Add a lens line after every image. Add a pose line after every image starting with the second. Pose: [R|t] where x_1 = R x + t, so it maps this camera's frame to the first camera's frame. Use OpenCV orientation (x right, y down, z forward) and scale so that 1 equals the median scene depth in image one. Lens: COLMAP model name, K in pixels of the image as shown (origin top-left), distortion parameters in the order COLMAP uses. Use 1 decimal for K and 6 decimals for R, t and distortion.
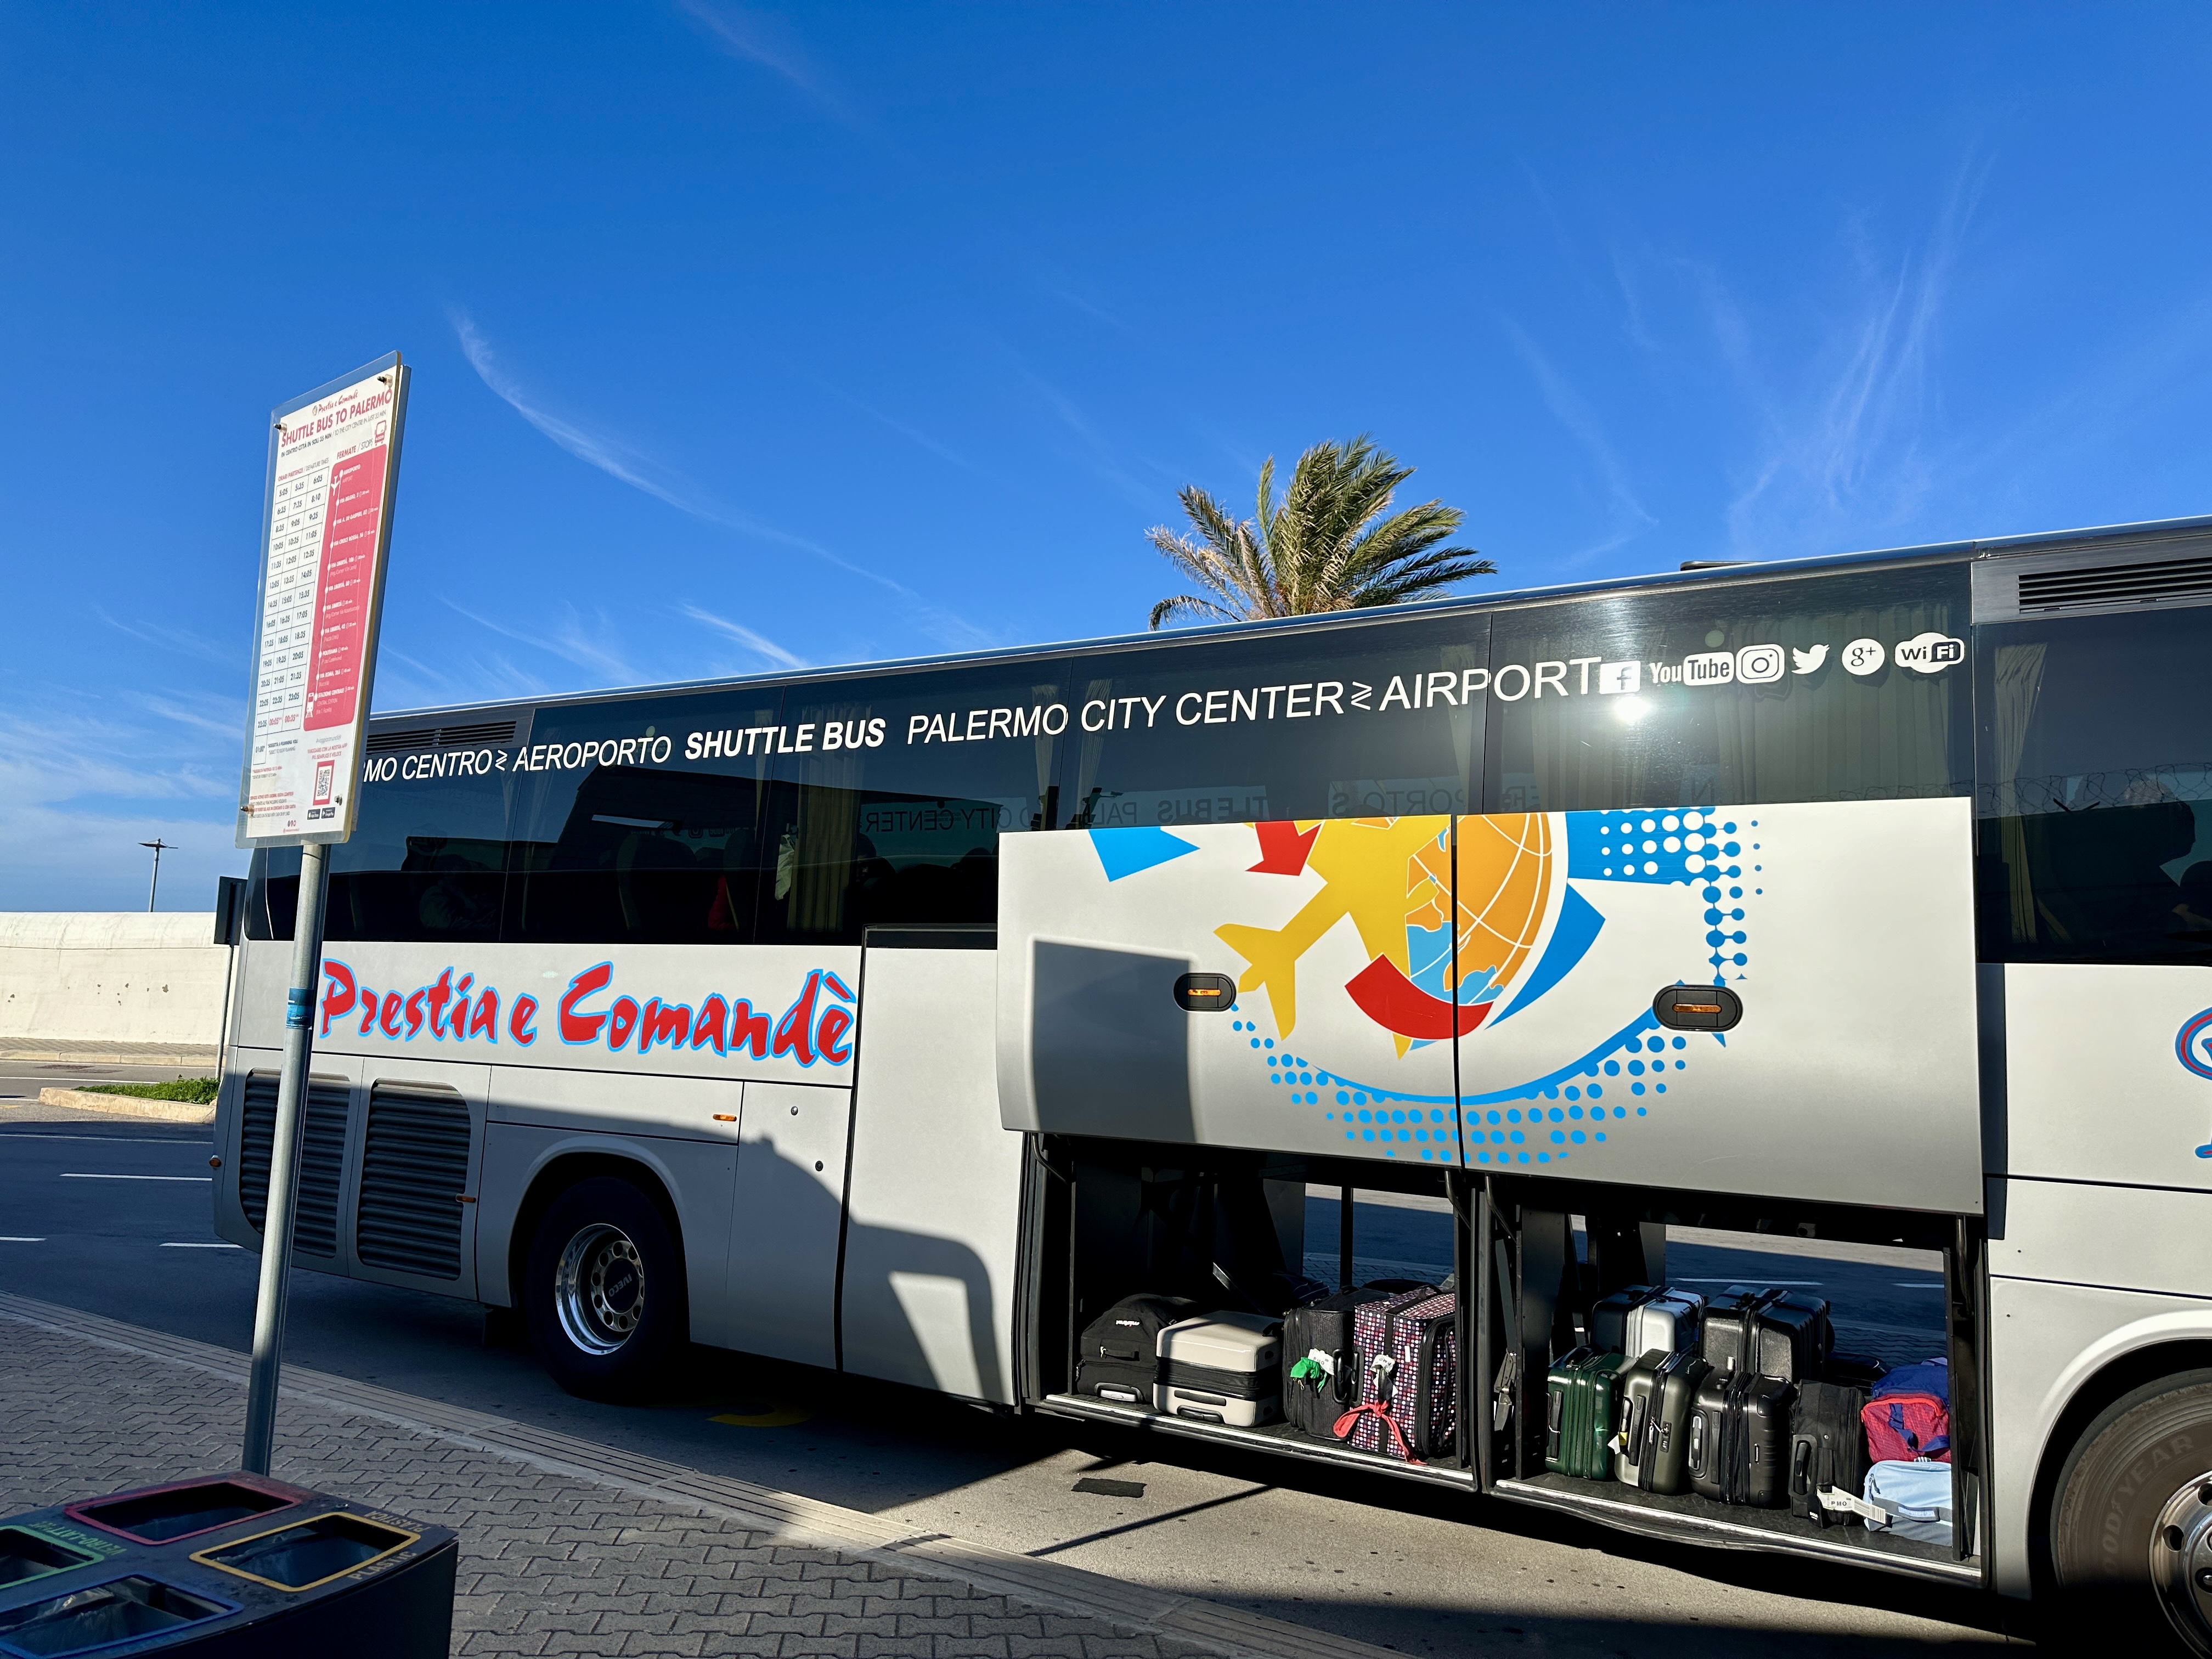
lens RADIAL K [[1607.3, 0, 1151.4], [0, 1607.3, 859.2], [0, 0, 1]] dist [0.064014, -0.084700]
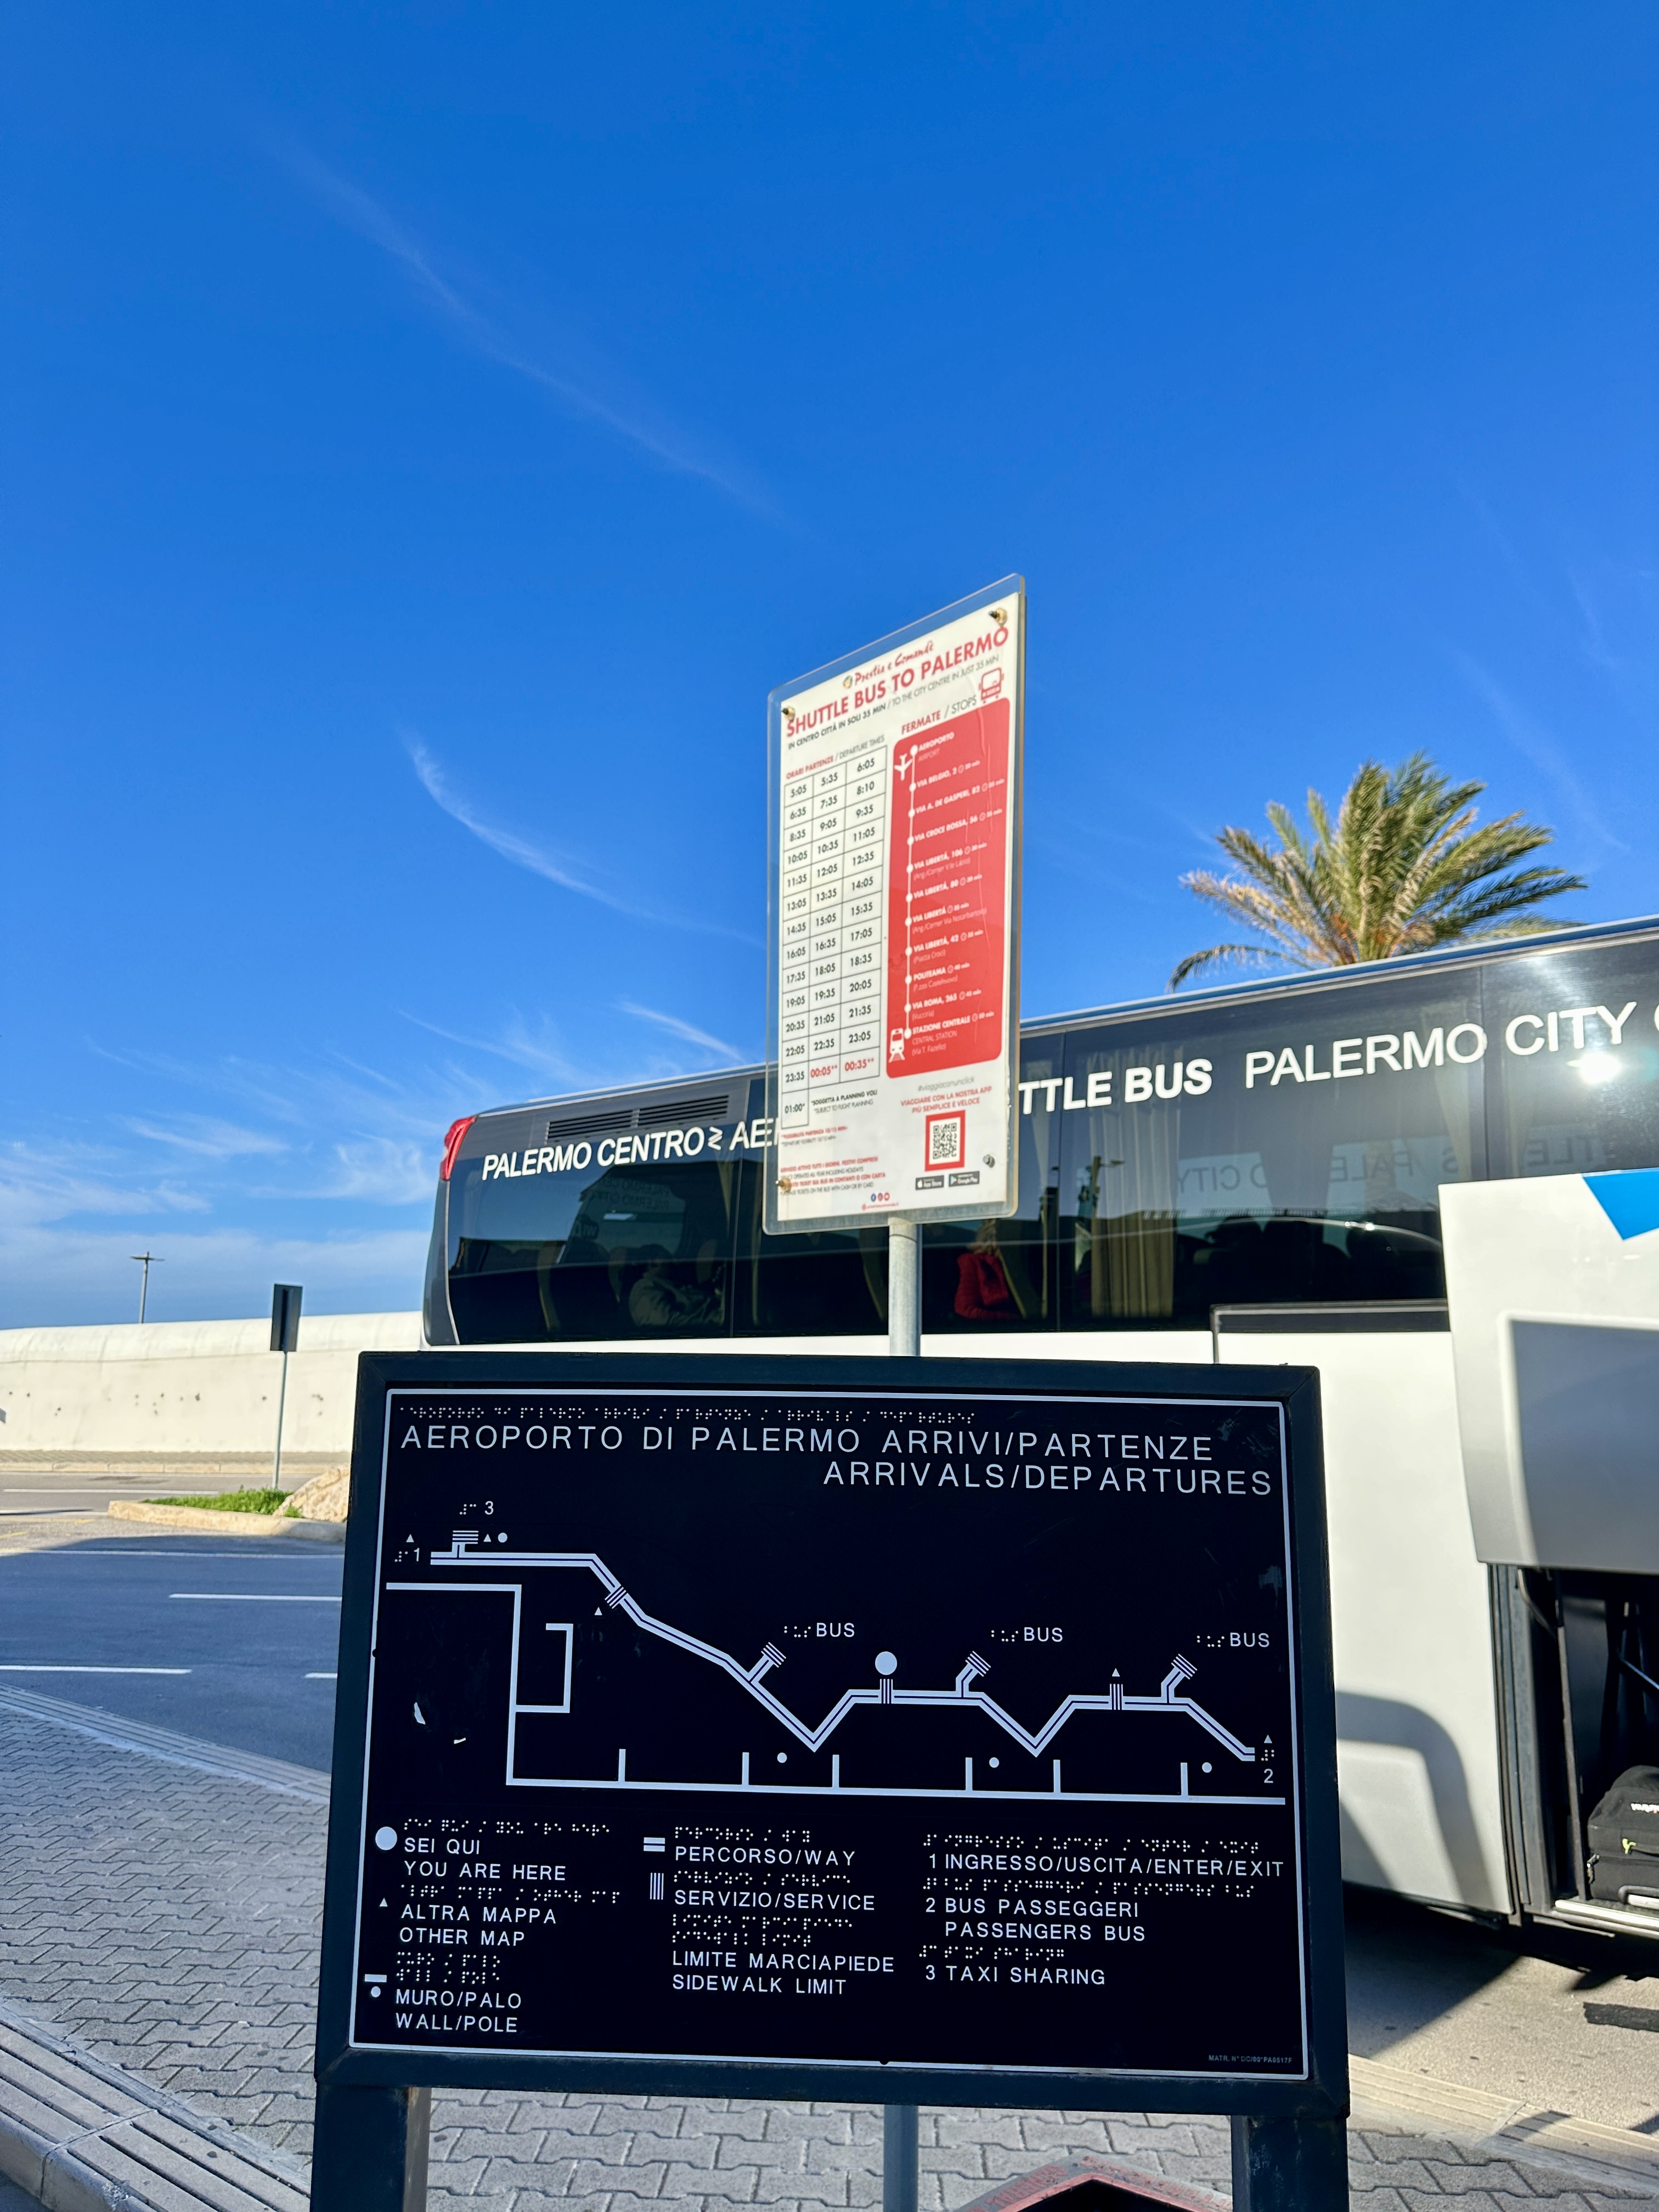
lens RADIAL K [[1607.3, 0, 837.1], [0, 1607.3, 1121.5], [0, 0, 1]] dist [0.064014, -0.084700]
pose [[0.989808, -0.054640, -0.131512, -0.241084], [0.045354, 0.996329, -0.072604, -0.001956], [0.134996, 0.065899, 0.988652, 0.129545]]
